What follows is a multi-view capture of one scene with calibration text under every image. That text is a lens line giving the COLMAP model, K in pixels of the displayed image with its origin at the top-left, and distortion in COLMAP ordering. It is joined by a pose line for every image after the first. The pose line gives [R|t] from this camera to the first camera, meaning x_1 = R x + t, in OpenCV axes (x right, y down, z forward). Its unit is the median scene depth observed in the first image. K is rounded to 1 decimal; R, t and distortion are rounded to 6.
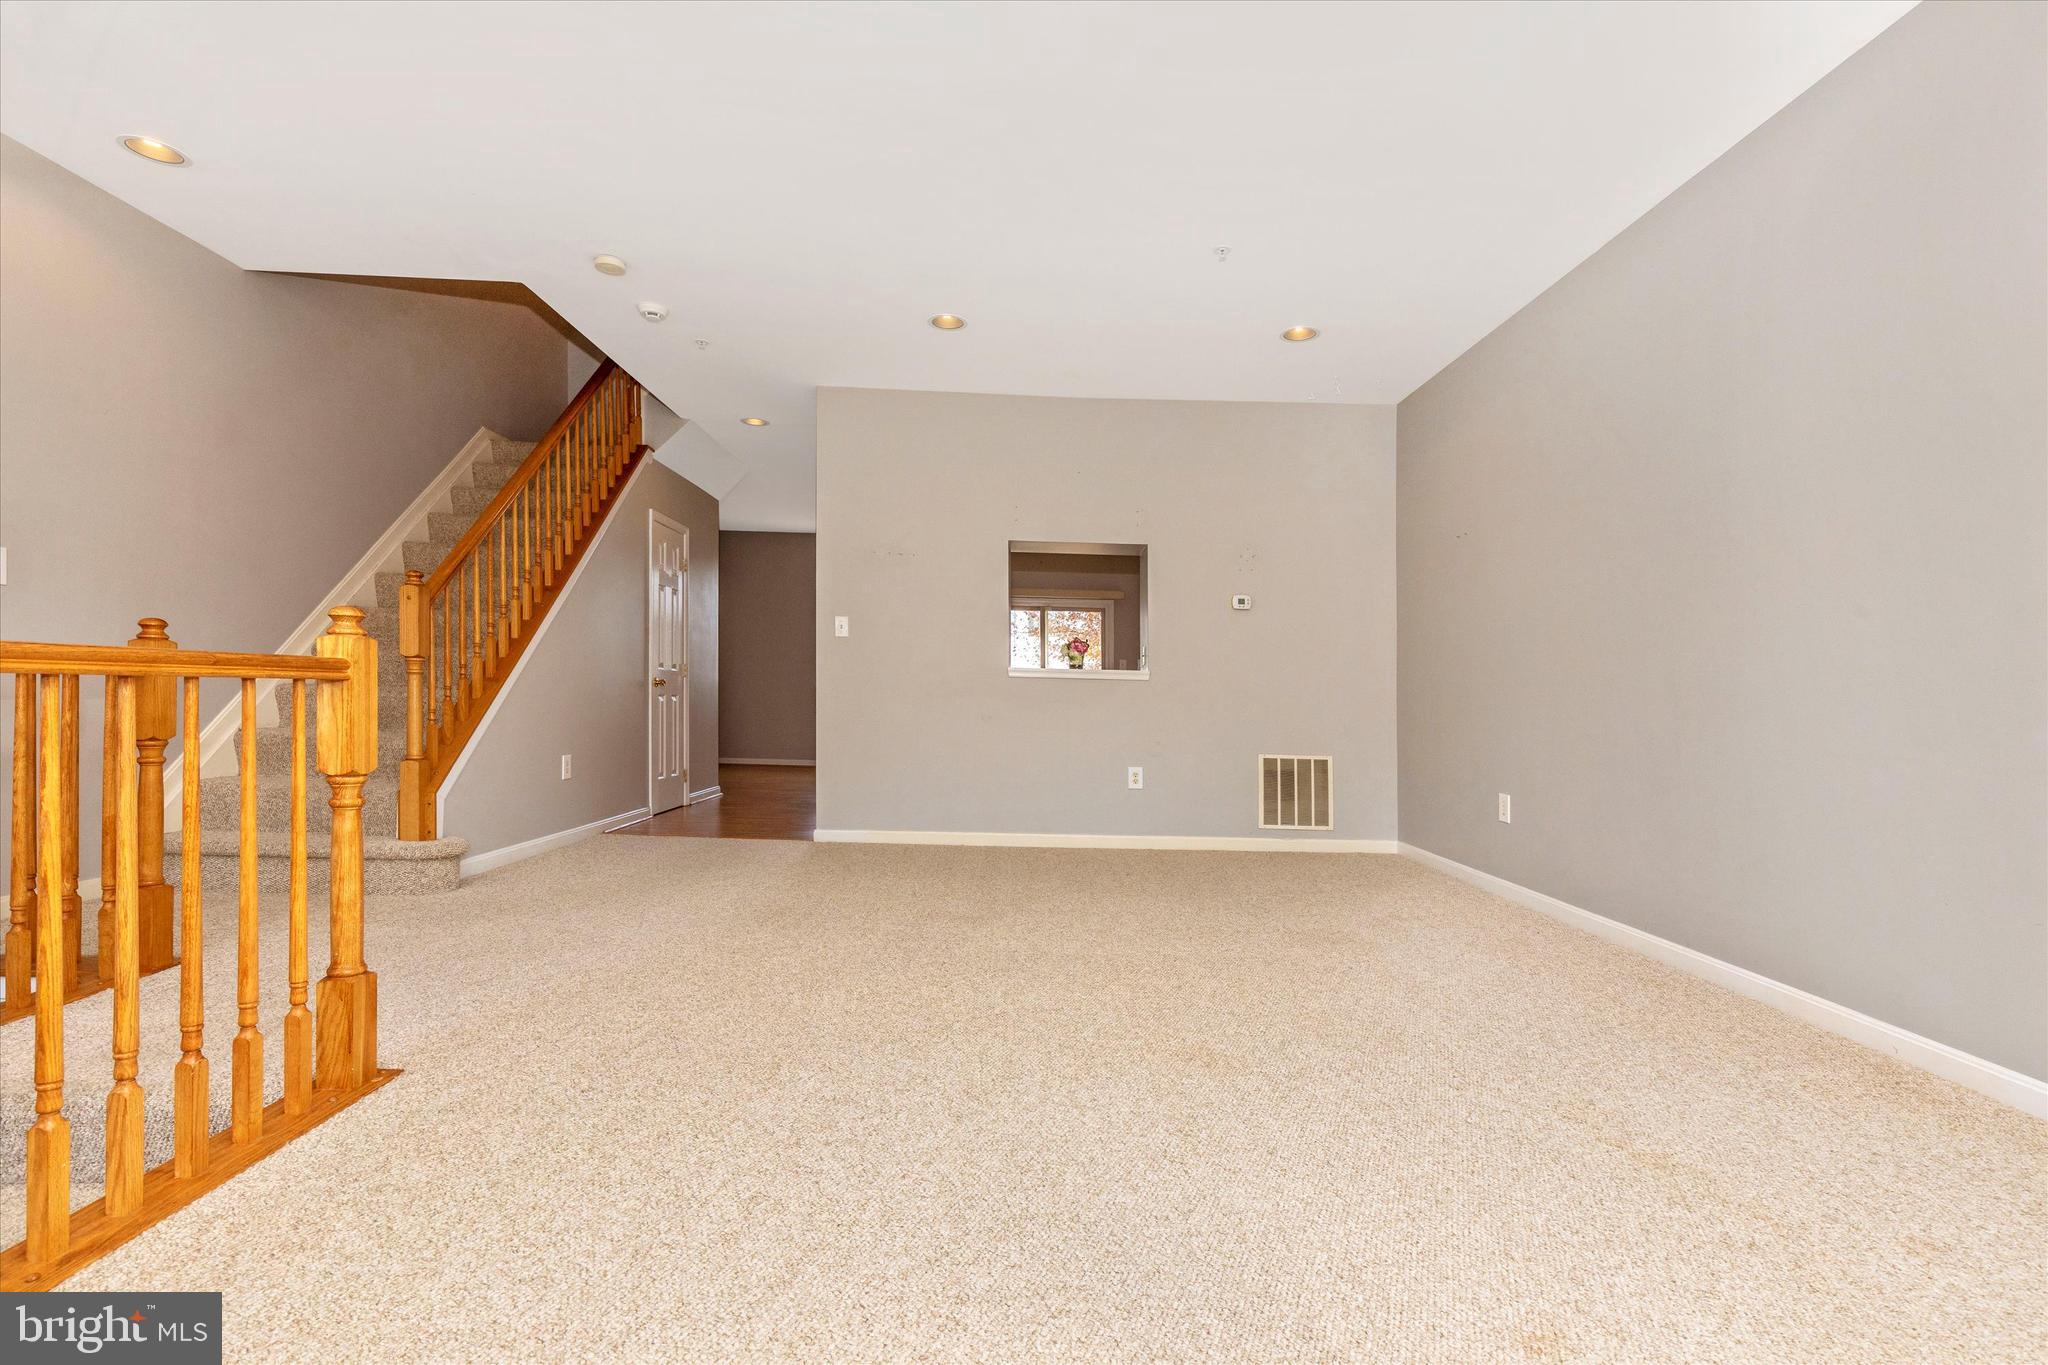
lens RADIAL K [[943.2, 0, 1027.5], [0, 943.2, 691.5], [0, 0, 1]] dist [0.012180, -0.002748]
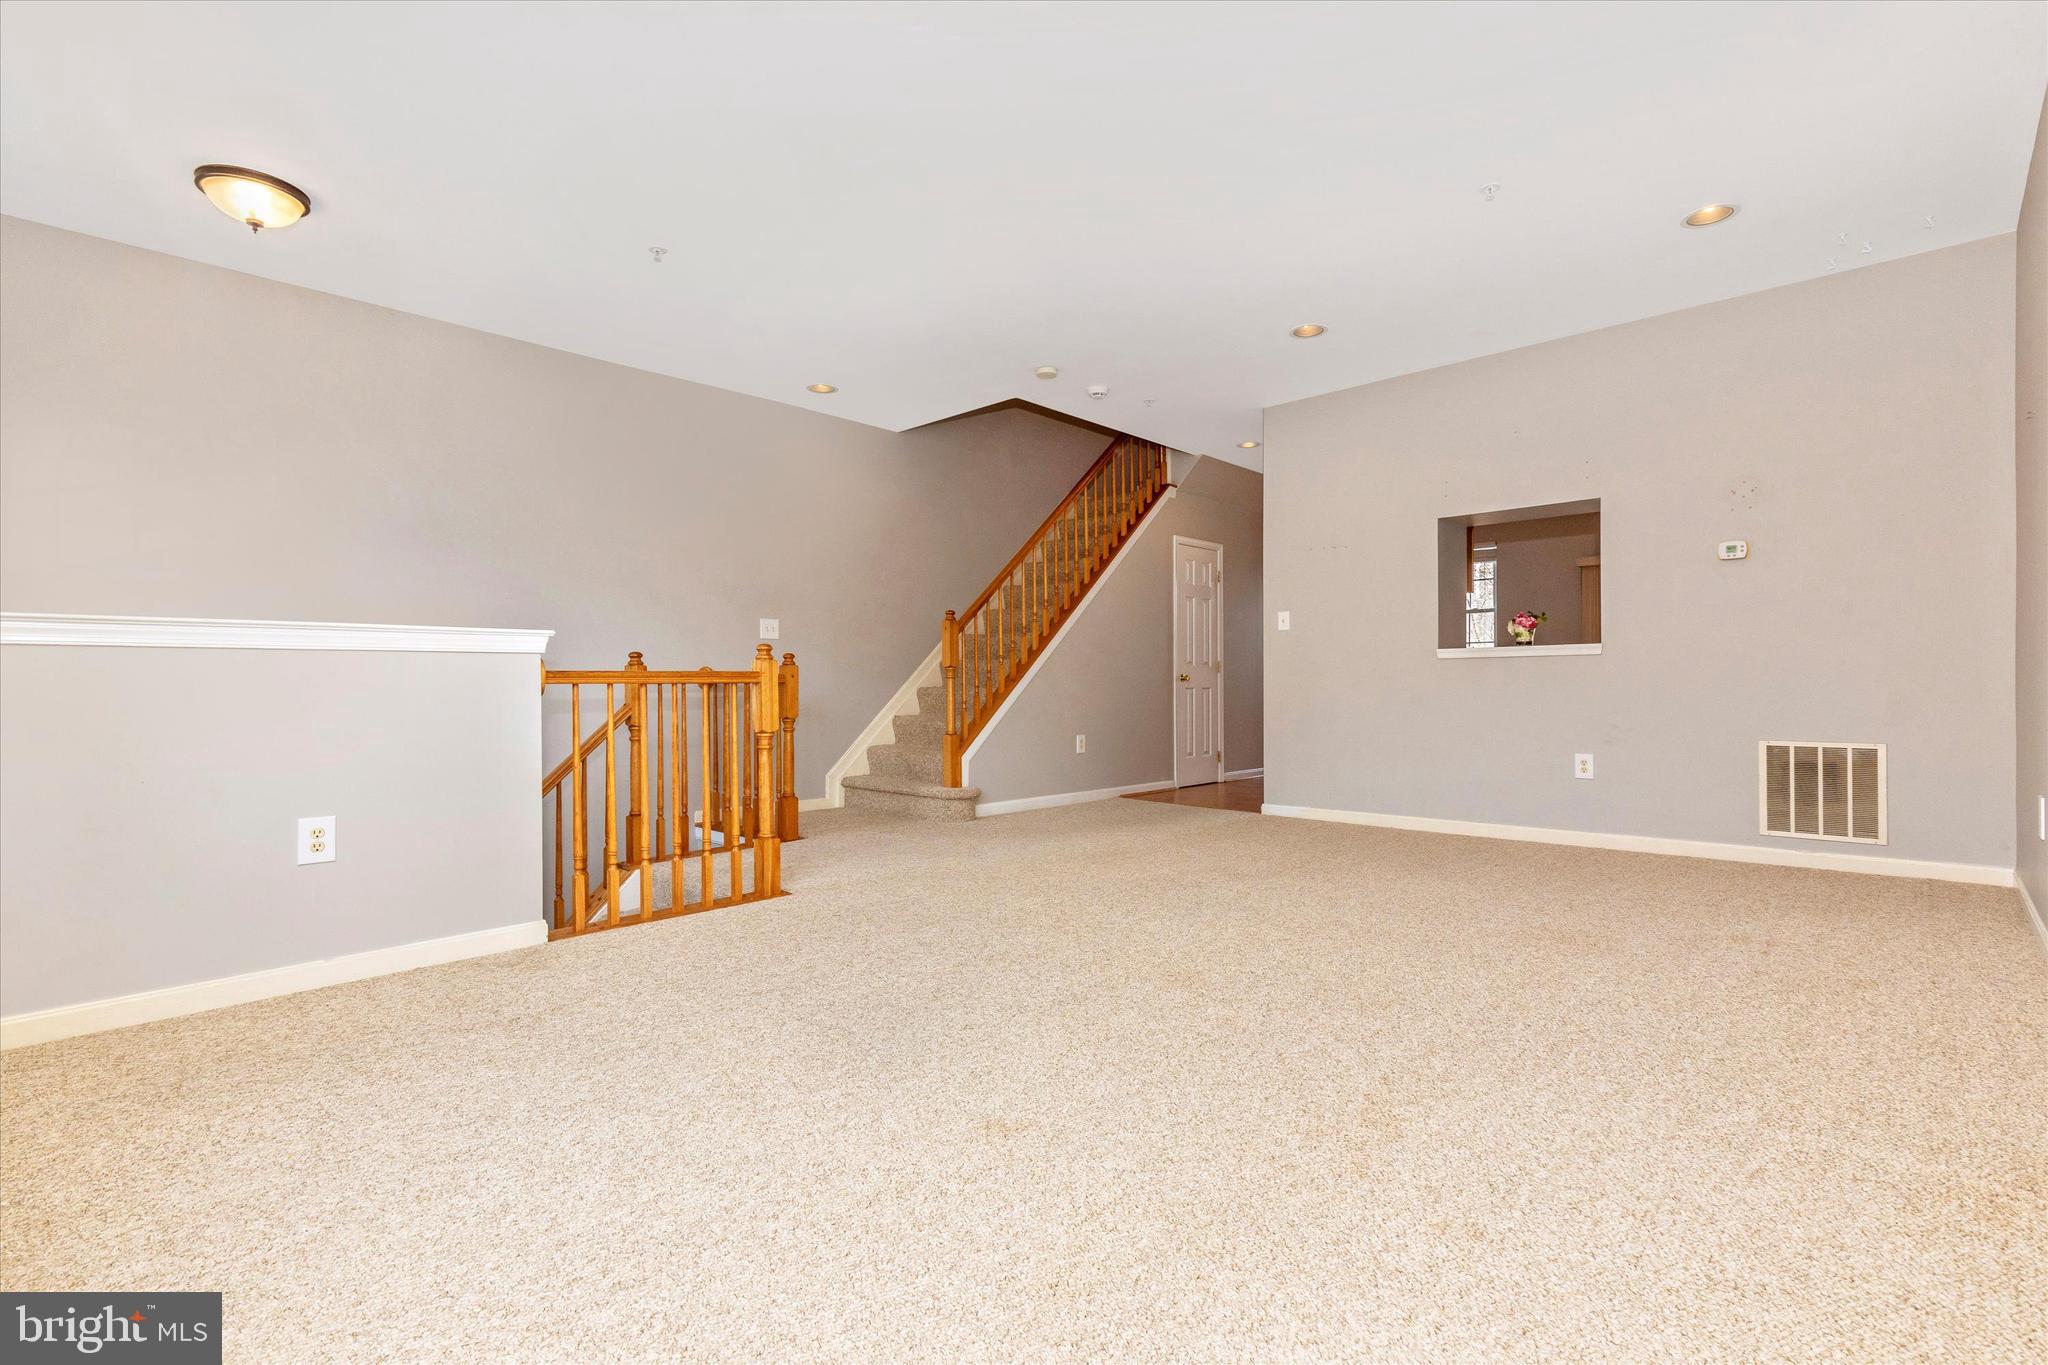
lens RADIAL K [[943.2, 0, 1042.7], [0, 943.2, 692.1], [0, 0, 1]] dist [0.012180, -0.002748]
pose [[0.712247, -0.026912, -0.701413, 0.380403], [0.029875, 0.999522, -0.008014, 0.014880], [0.701293, -0.015246, 0.712710, 0.016918]]
